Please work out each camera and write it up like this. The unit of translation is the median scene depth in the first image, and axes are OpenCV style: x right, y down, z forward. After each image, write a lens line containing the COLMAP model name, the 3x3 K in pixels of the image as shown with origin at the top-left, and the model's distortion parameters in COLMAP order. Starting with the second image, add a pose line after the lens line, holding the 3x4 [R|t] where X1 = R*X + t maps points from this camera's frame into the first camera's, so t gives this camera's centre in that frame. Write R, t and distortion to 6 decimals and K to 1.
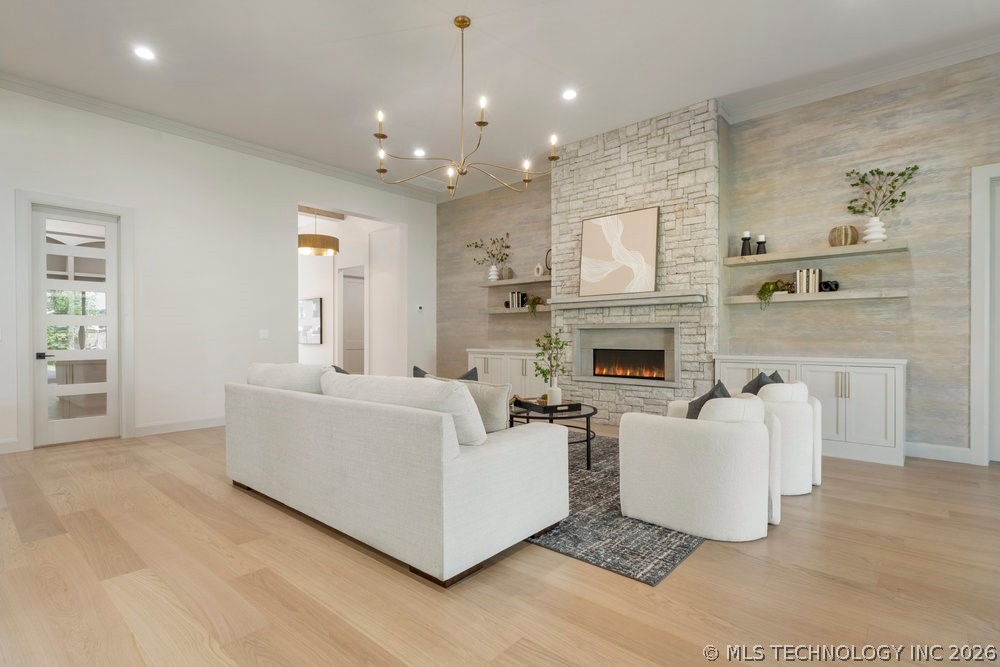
lens RADIAL K [[484.9, 0, 497.7], [0, 484.9, 344.1], [0, 0, 1]] dist [0.000355, 0.000669]
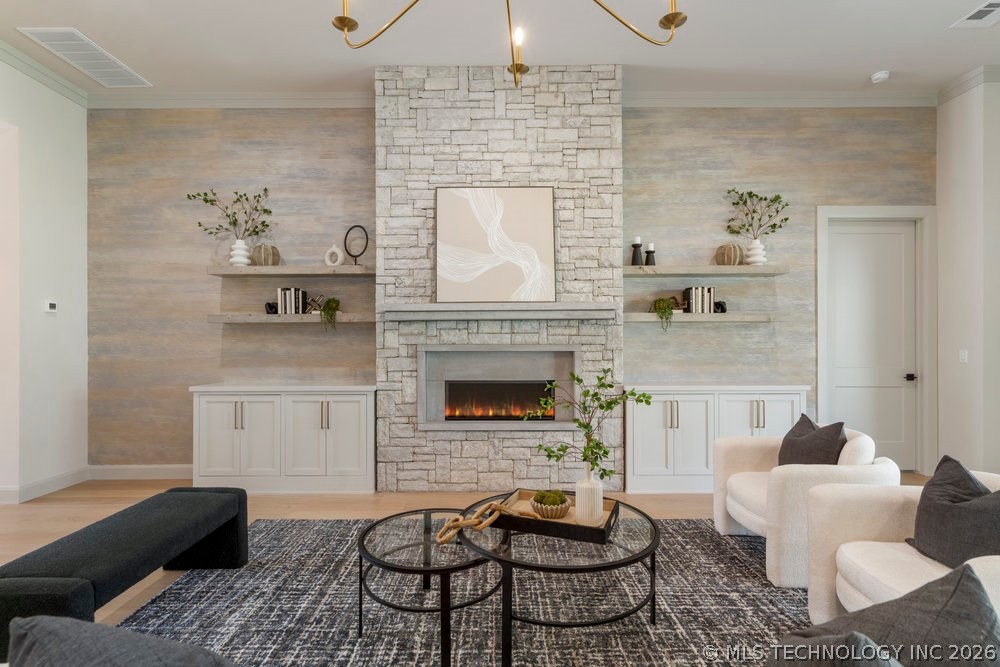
lens RADIAL K [[484.9, 0, 497.7], [0, 484.9, 344.1], [0, 0, 1]] dist [0.000355, 0.000669]
pose [[0.750367, -0.004491, 0.661006, -0.222476], [0.012975, 0.999884, -0.007936, -0.039799], [-0.660894, 0.014532, 0.750339, 0.505952]]
